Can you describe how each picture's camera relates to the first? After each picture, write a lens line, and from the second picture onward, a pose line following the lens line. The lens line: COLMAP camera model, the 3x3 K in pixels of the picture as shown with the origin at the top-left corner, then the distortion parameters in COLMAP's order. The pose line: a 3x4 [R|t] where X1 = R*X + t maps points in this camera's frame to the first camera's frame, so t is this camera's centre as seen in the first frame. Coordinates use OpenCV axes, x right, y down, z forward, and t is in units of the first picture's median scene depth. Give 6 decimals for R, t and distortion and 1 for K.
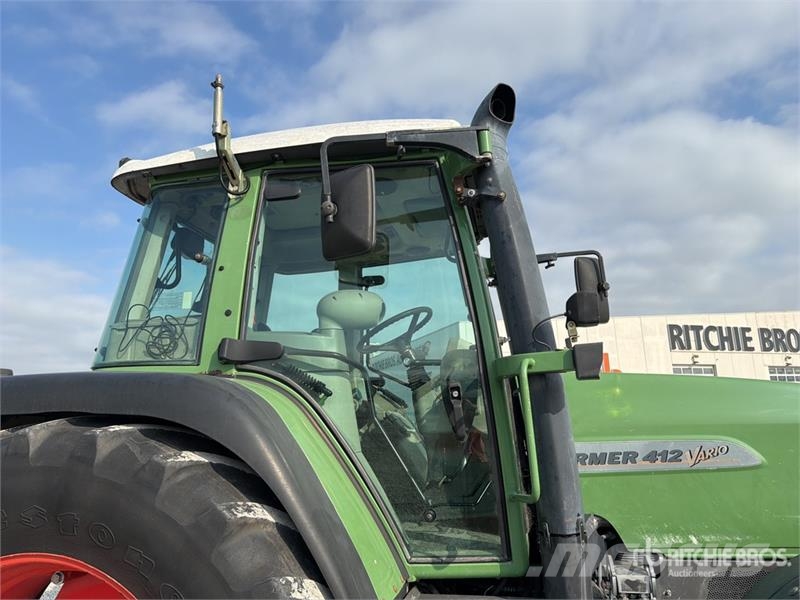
lens RADIAL K [[530.2, 0, 341.1], [0, 530.2, 300.7], [0, 0, 1]] dist [0.021091, -0.003909]
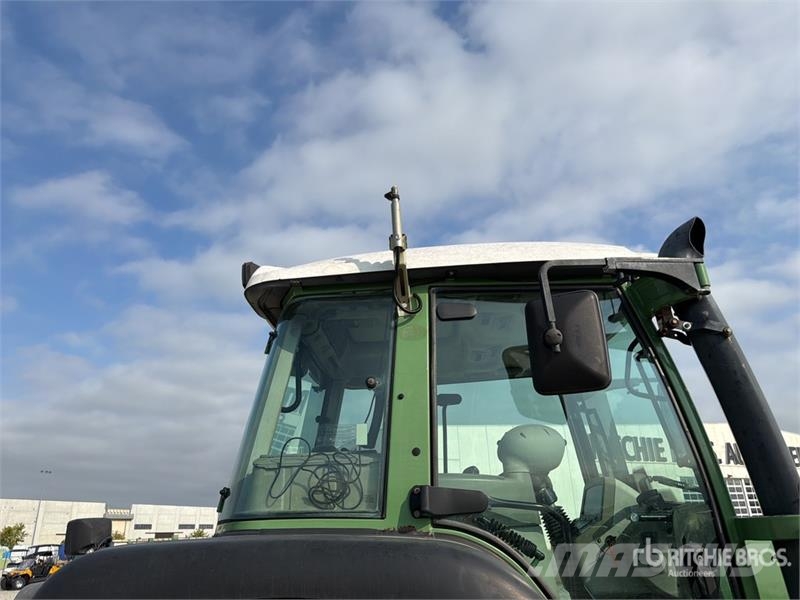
lens RADIAL K [[532.2, 0, 330.1], [0, 532.2, 300.6], [0, 0, 1]] dist [0.086188, -0.084472]
pose [[0.989616, 0.049770, 0.134843, -0.457470], [-0.024429, 0.982728, -0.183435, -0.051620], [-0.141643, 0.178236, 0.973740, 0.140744]]
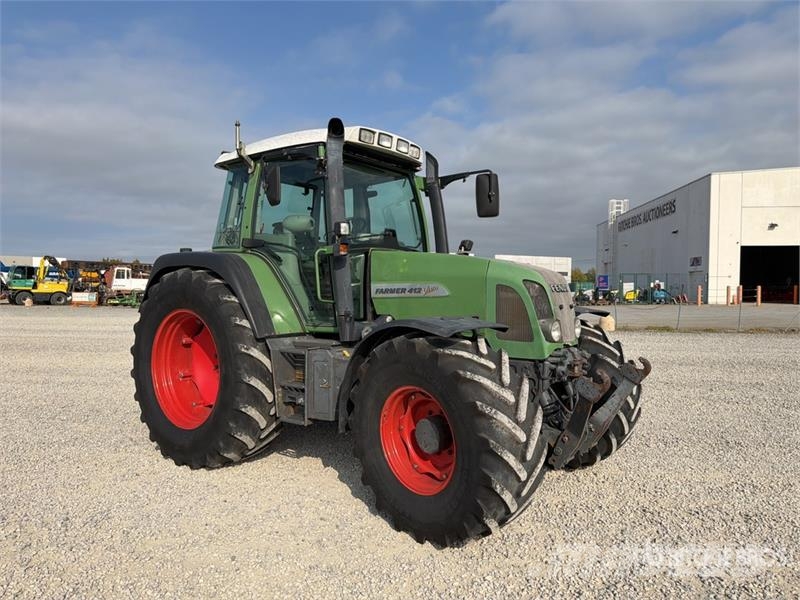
lens RADIAL K [[562.2, 0, 403.3], [0, 562.2, 316.6], [0, 0, 1]] dist [0.028806, -0.038309]
pose [[0.891499, 0.058834, -0.449186, 1.569234], [0.074081, 0.959251, 0.272671, -0.229322], [0.446924, -0.276362, 0.850813, -0.975057]]
